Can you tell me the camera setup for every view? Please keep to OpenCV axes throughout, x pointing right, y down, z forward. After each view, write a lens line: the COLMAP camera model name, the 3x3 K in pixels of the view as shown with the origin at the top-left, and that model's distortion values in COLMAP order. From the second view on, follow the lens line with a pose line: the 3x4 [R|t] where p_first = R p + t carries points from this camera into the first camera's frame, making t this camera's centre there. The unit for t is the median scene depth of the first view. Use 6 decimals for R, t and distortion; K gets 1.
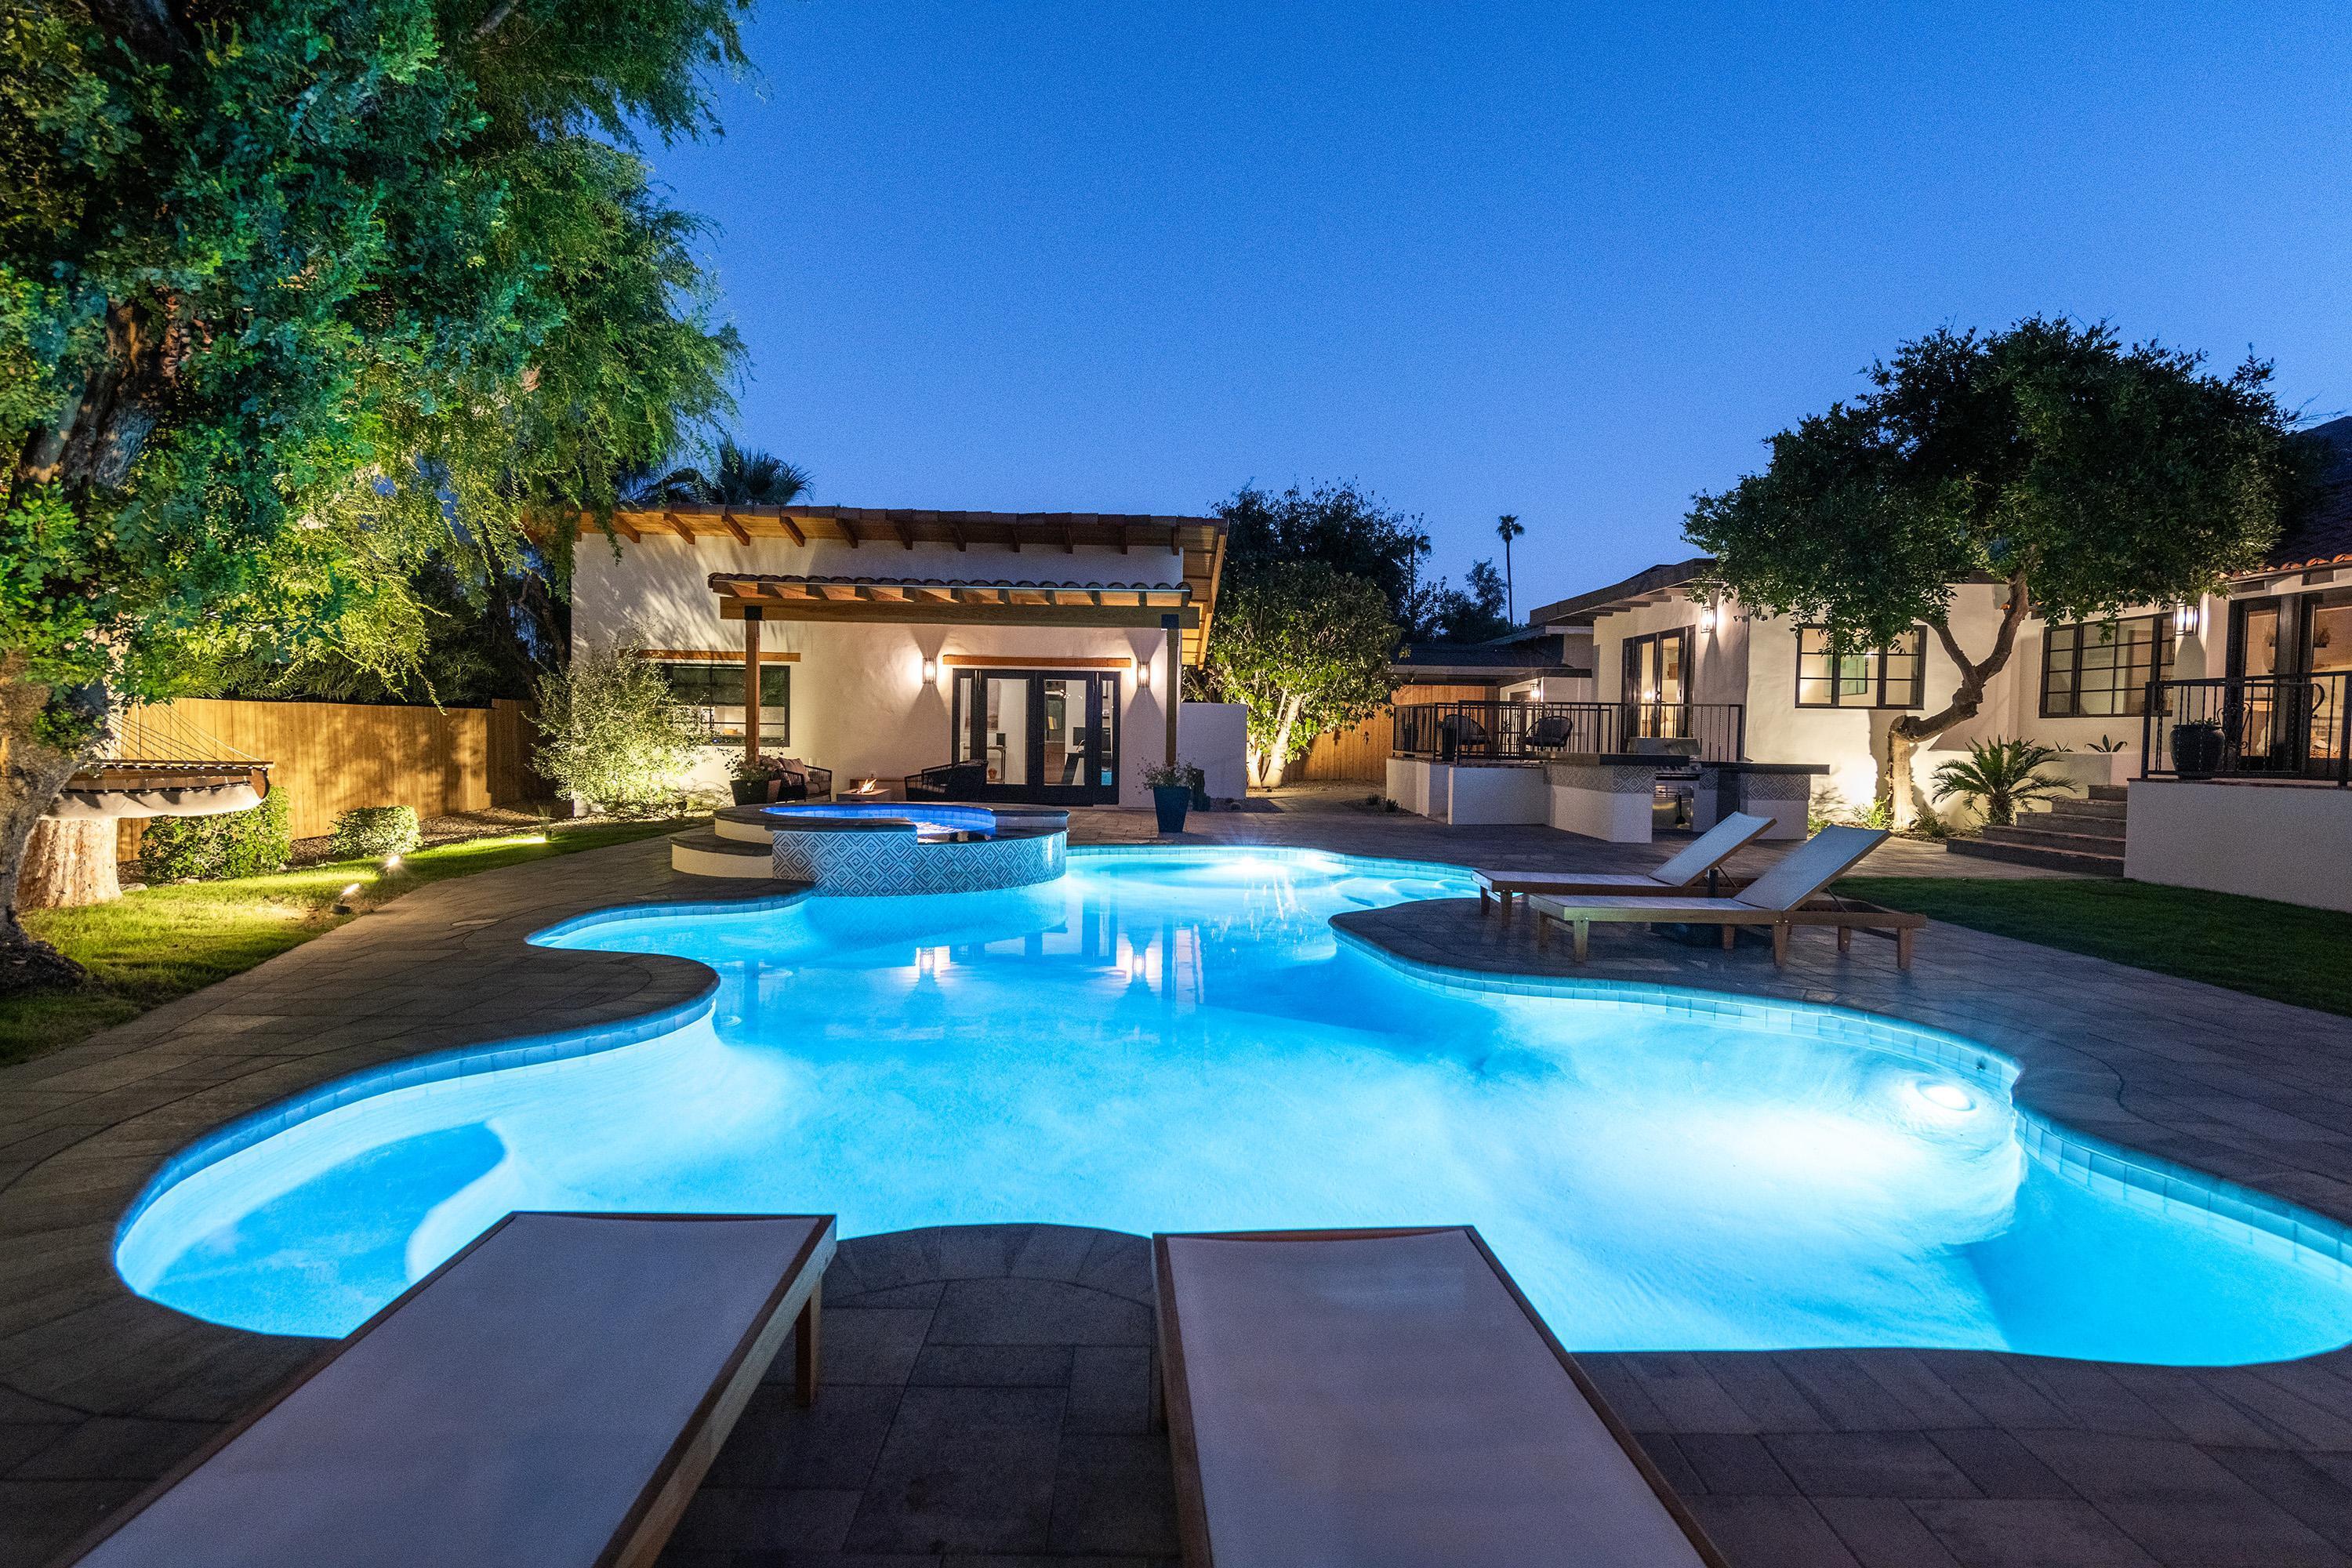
lens RADIAL K [[1210.1, 0, 1176.0], [0, 1210.1, 784.0], [0, 0, 1]] dist [0.026694, -0.010557]
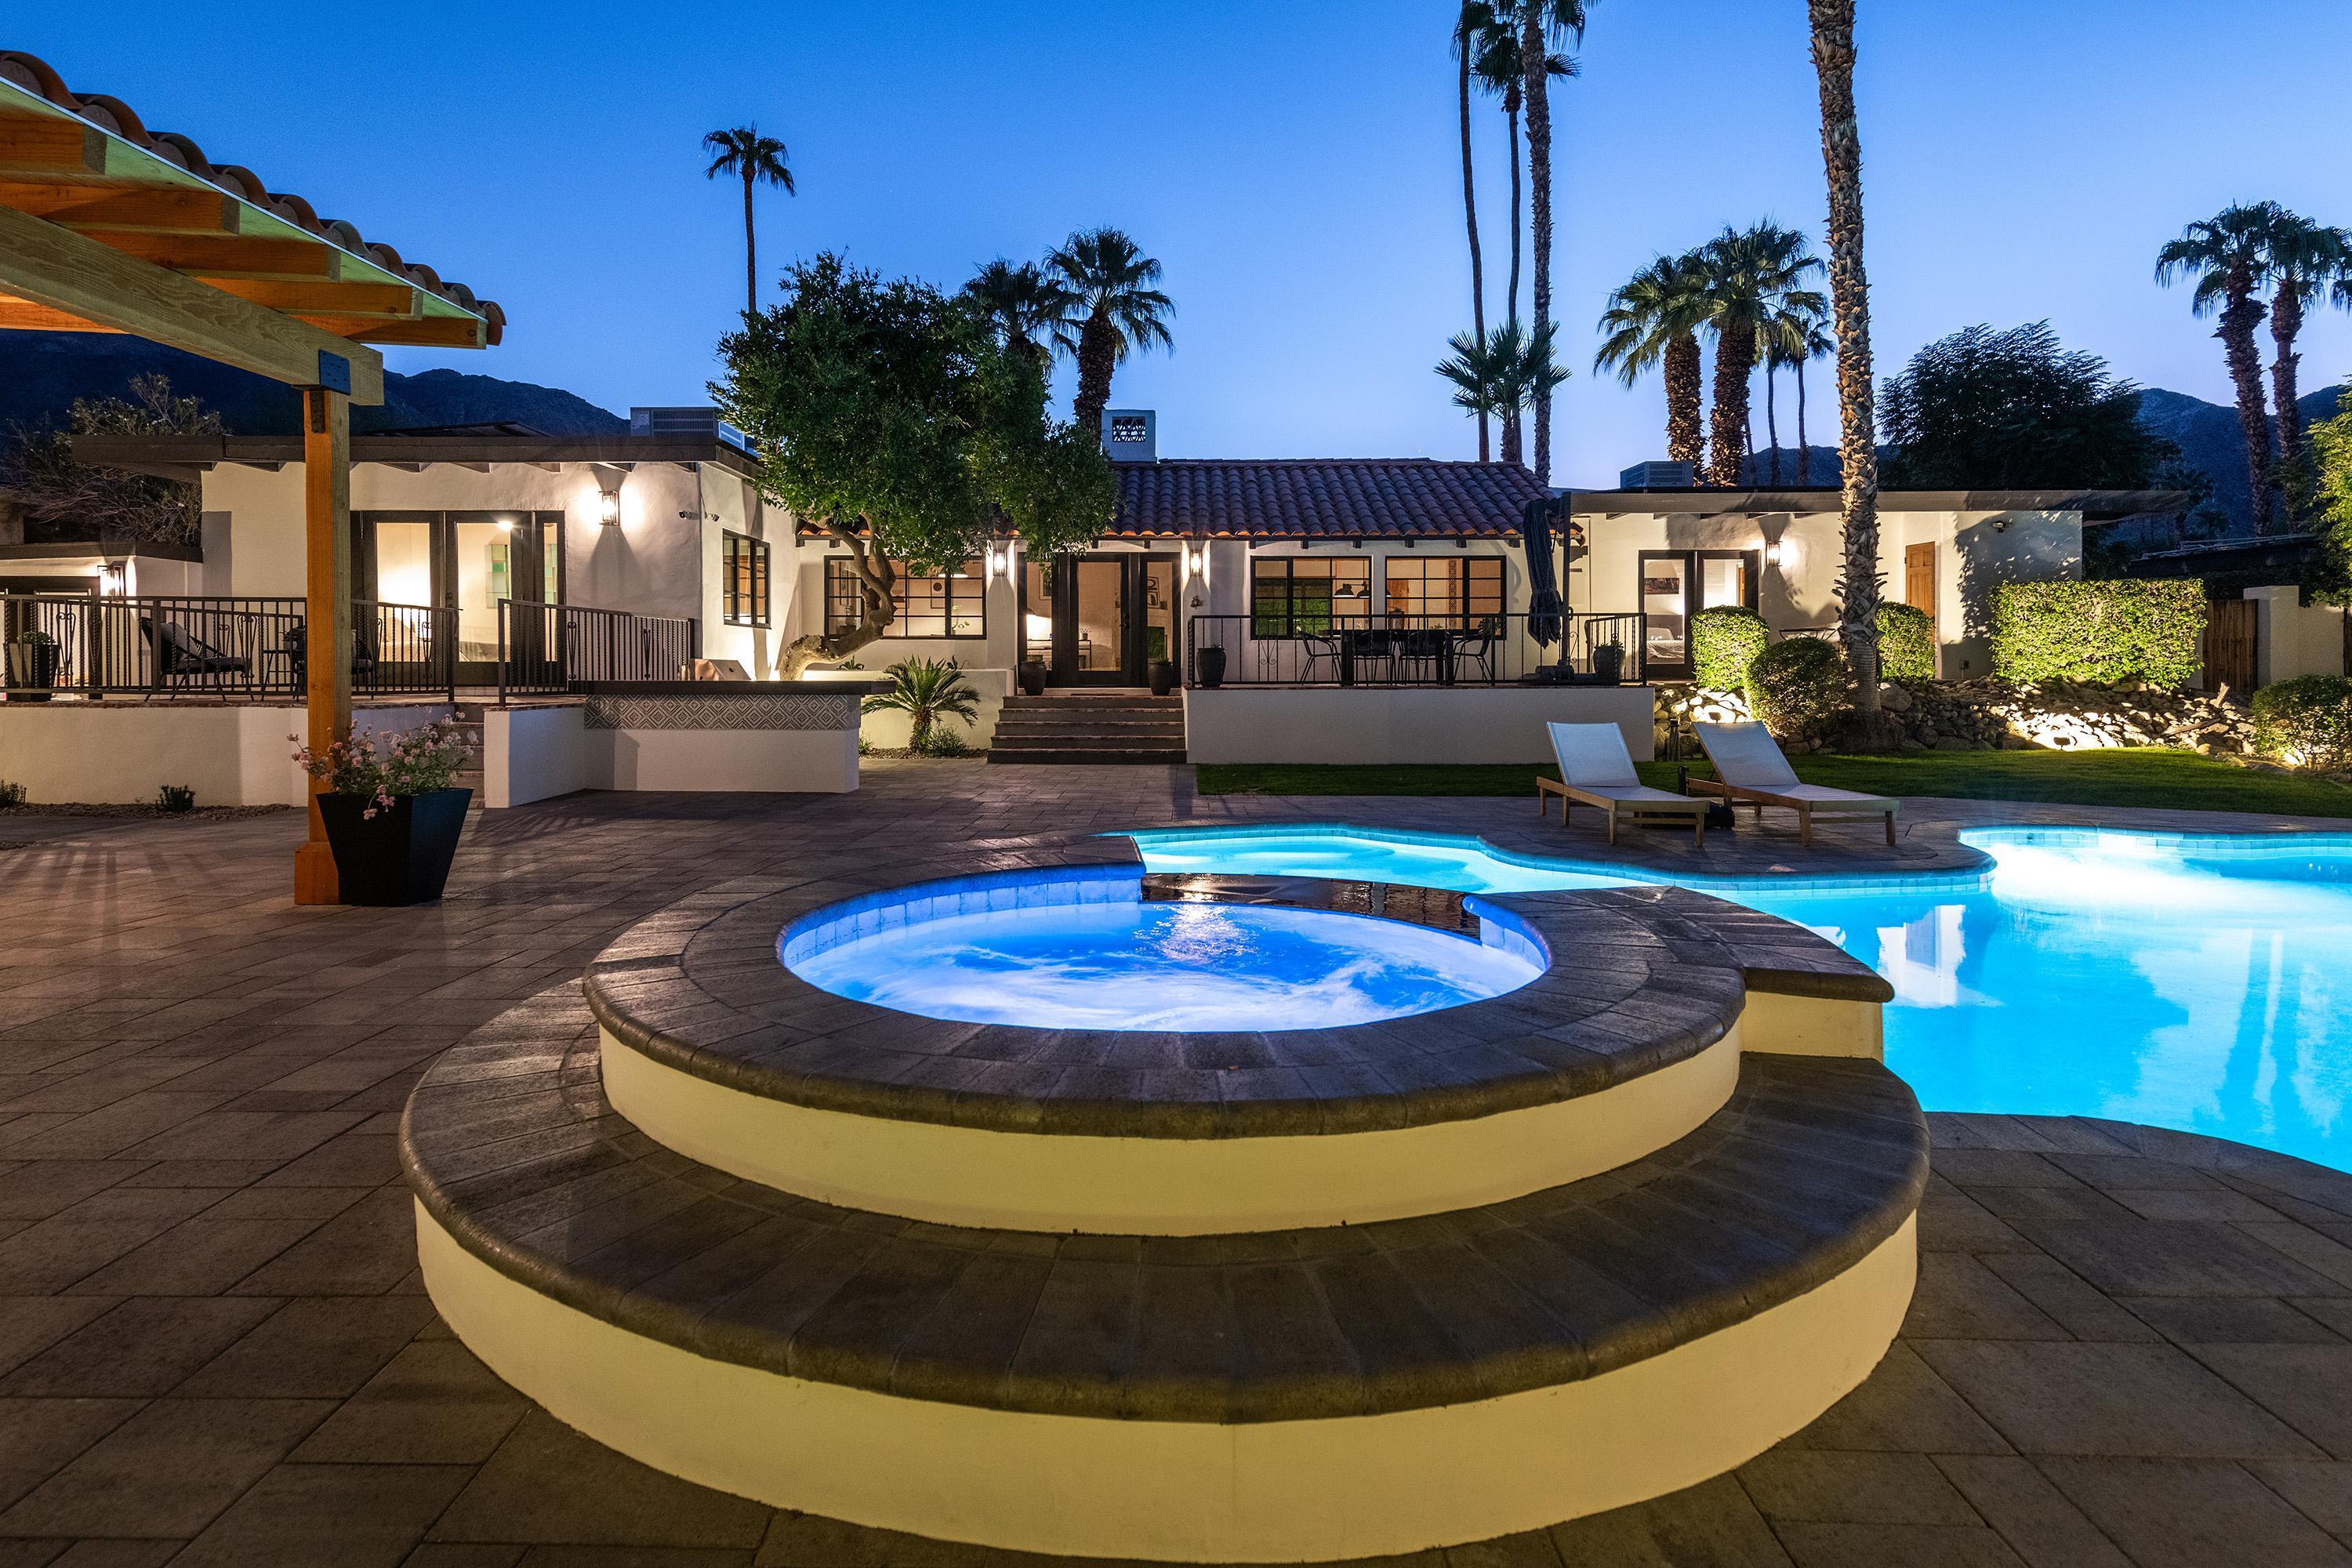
lens RADIAL K [[1219.0, 0, 1164.2], [0, 1219.0, 678.5], [0, 0, 1]] dist [0.033659, -0.015337]
pose [[0.034804, -0.022592, 0.999139, -0.334750], [0.042179, 0.998887, 0.021117, -0.026918], [-0.998504, 0.041408, 0.035718, 0.615636]]
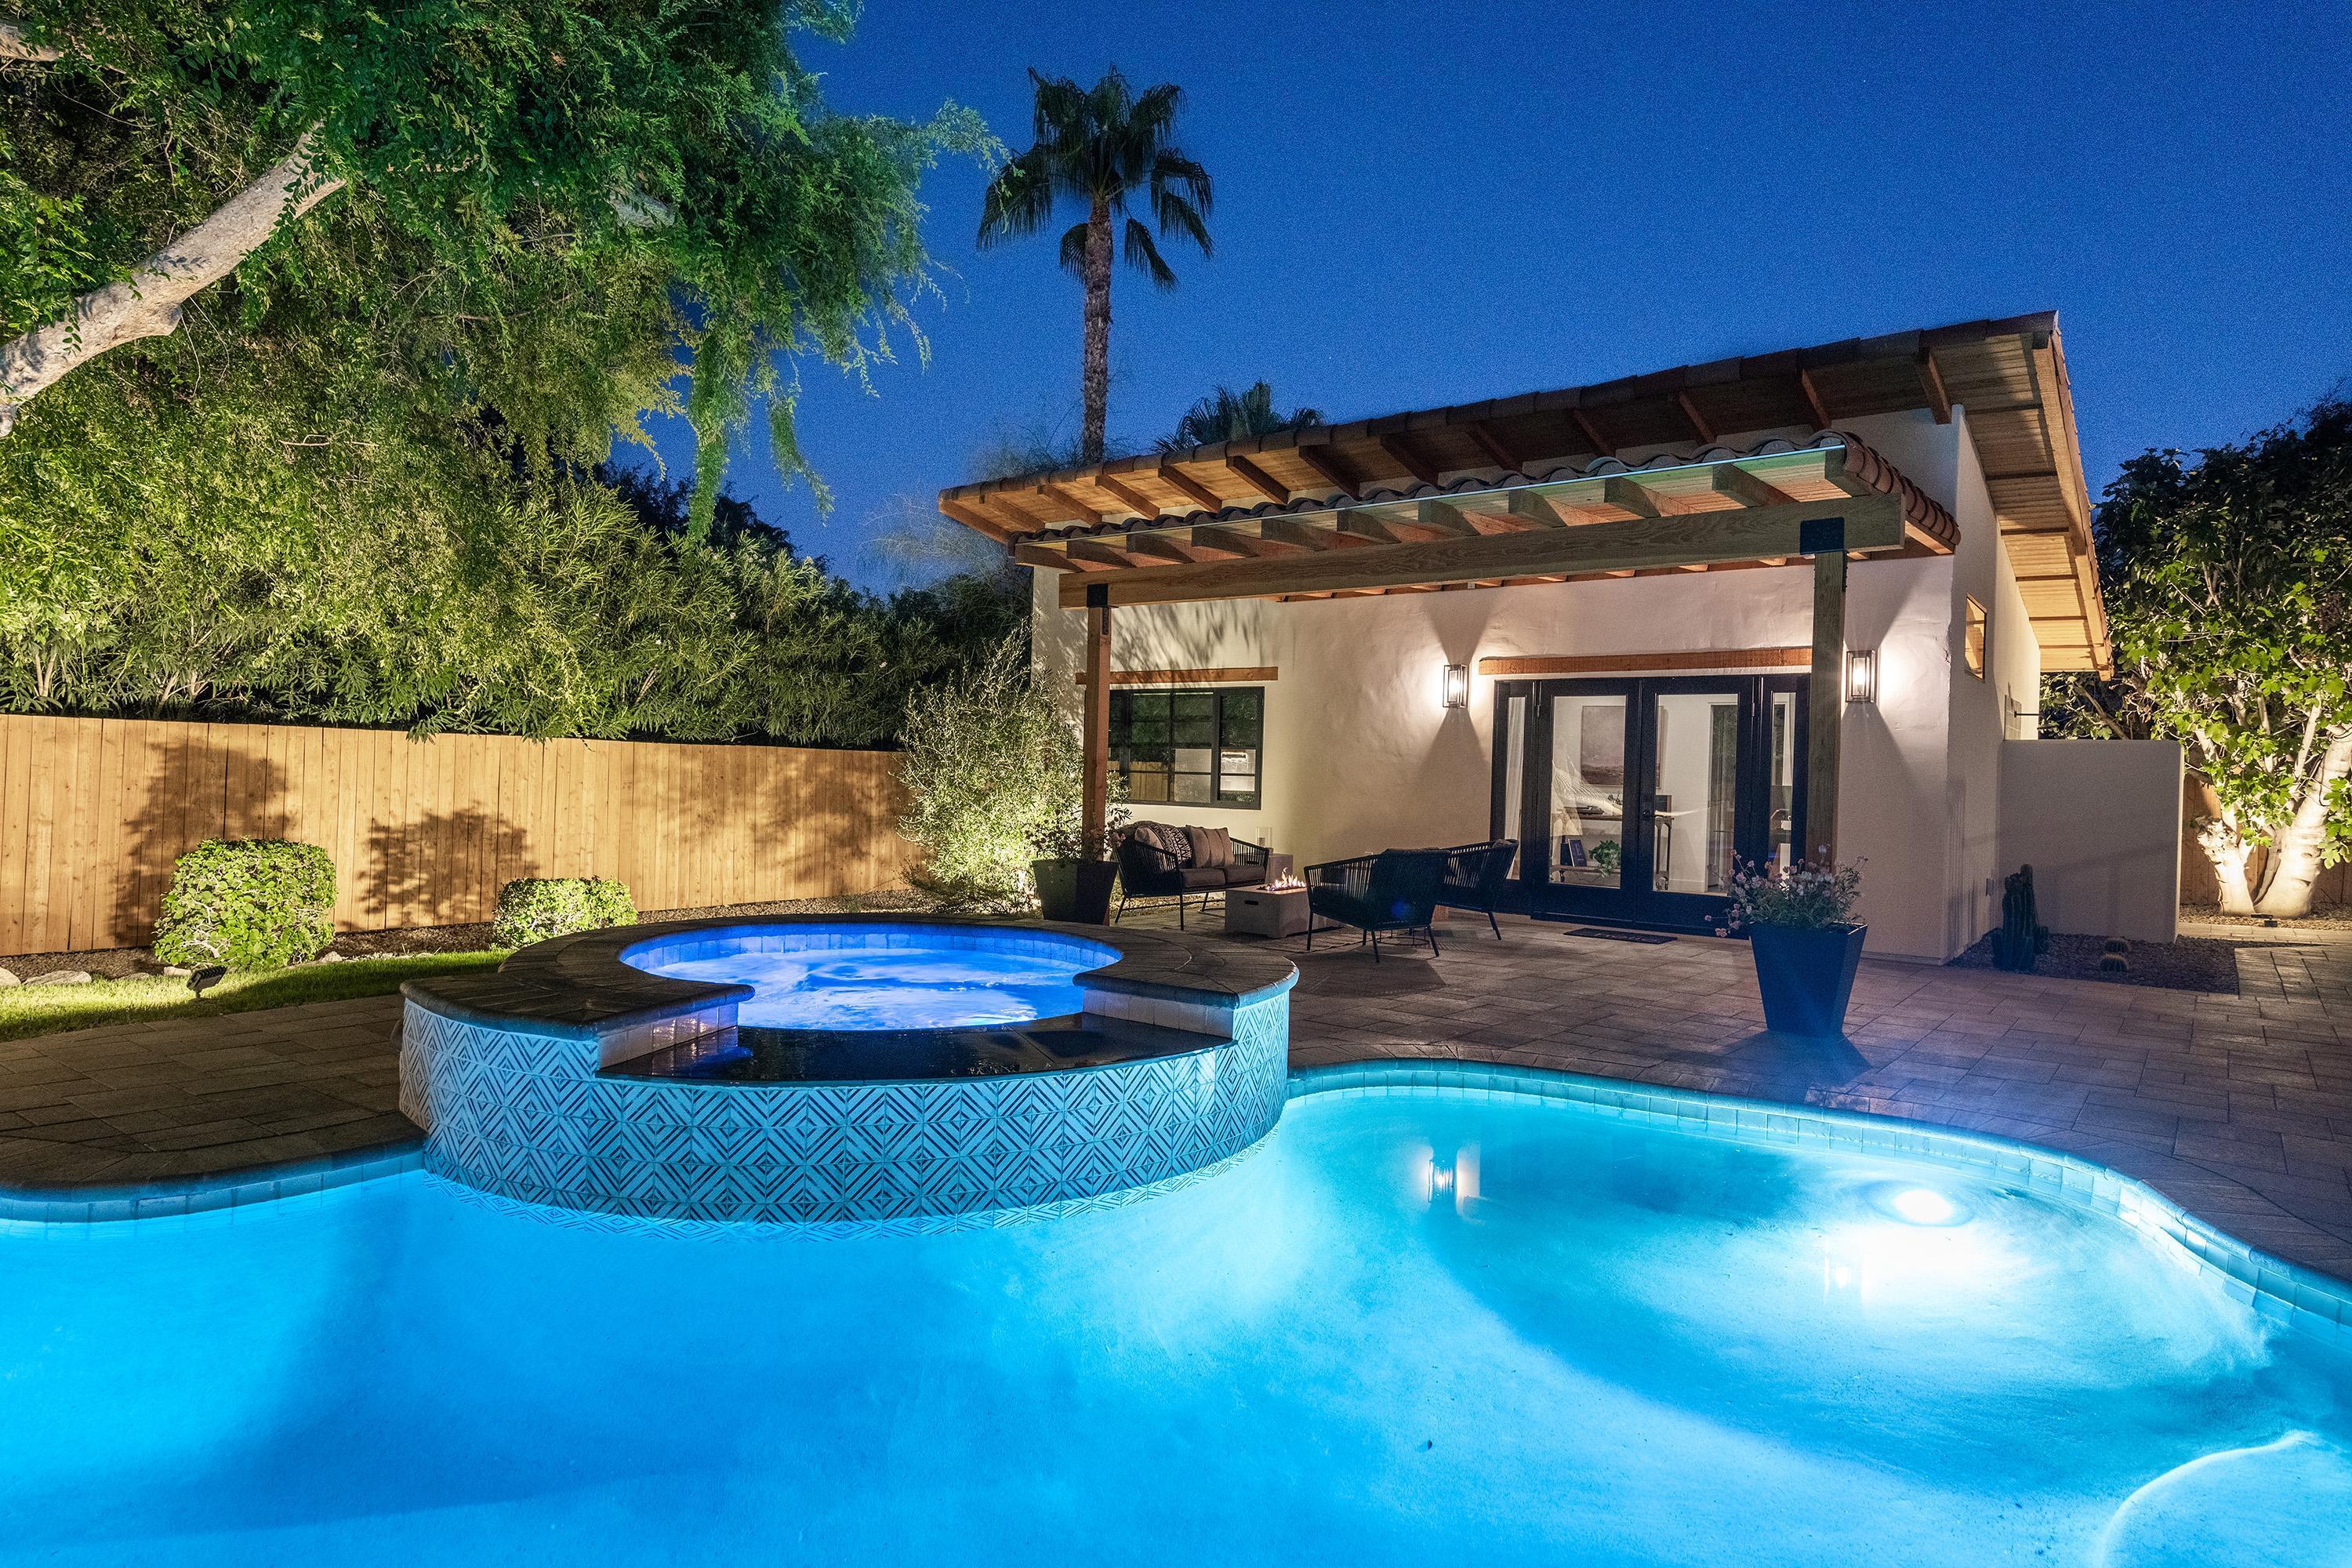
lens RADIAL K [[1317.8, 0, 1176.0], [0, 1317.8, 784.0], [0, 0, 1]] dist [0.029903, -0.016563]
pose [[0.778566, 0.010028, -0.627482, 0.096410], [-0.041983, 0.998465, -0.036135, -0.017190], [0.626156, 0.054477, 0.777792, 0.425999]]
